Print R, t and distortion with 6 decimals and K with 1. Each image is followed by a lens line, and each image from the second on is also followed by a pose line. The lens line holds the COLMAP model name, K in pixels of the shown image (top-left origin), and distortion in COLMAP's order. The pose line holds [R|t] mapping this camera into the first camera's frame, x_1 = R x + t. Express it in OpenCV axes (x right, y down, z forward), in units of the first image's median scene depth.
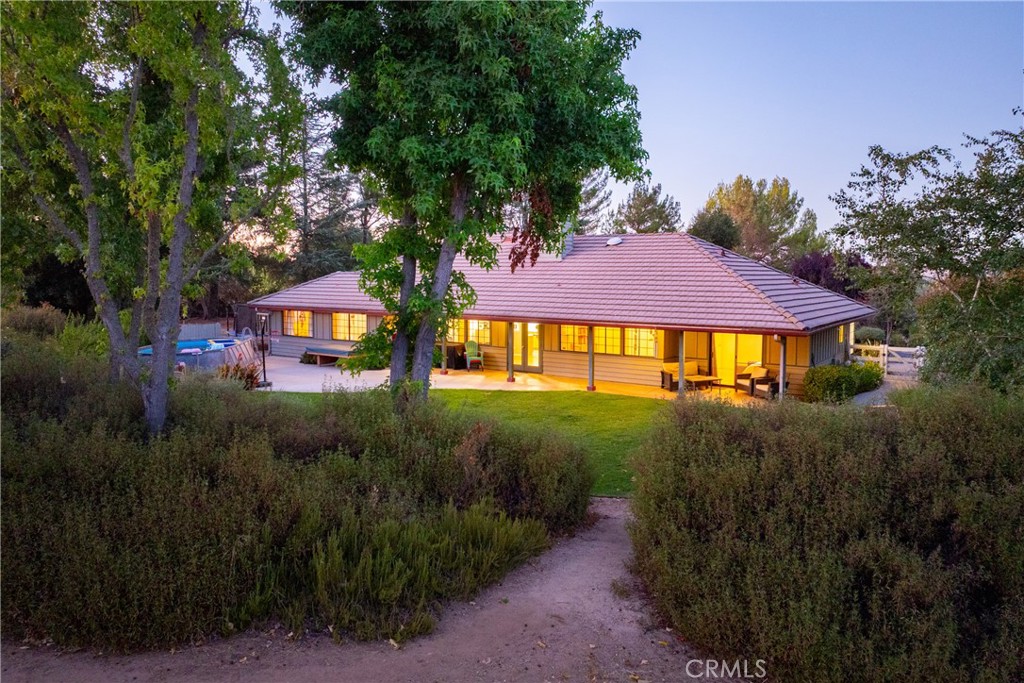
lens RADIAL K [[733.0, 0, 509.1], [0, 733.0, 334.6], [0, 0, 1]] dist [-0.036836, 0.003383]
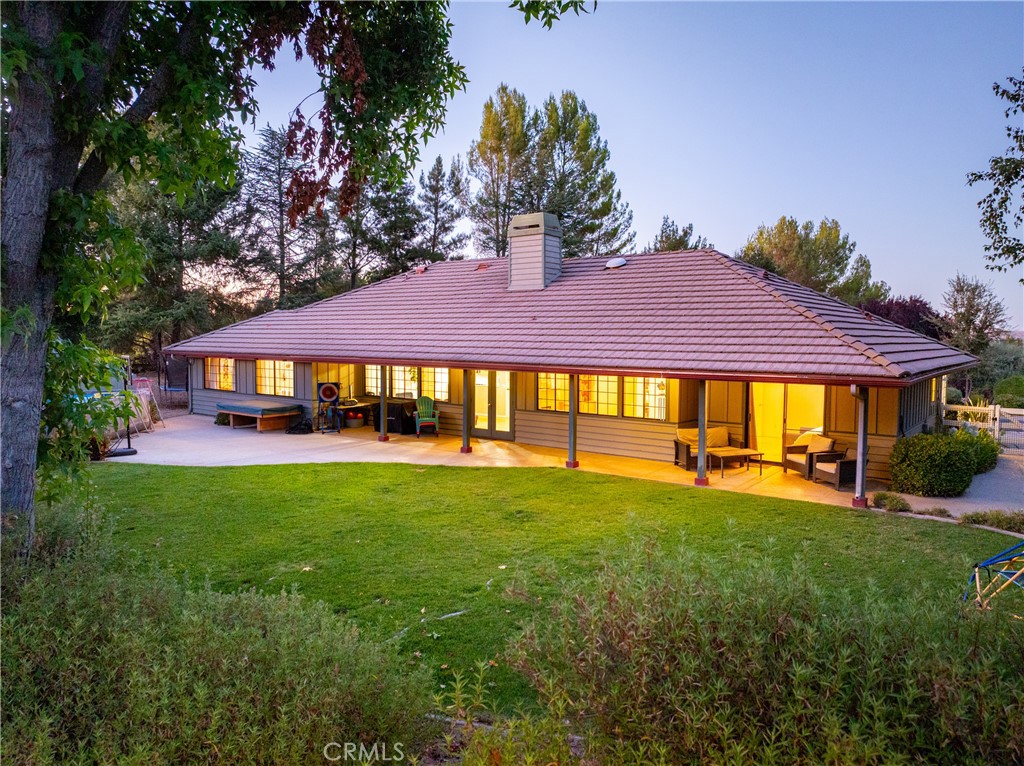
lens RADIAL K [[715.7, 0, 516.1], [0, 715.7, 390.0], [0, 0, 1]] dist [-0.022102, -0.014461]
pose [[0.998866, 0.006050, -0.047230, 0.084454], [-0.006539, 0.999927, -0.010197, 0.009811], [0.047165, 0.010494, 0.998832, 0.298434]]
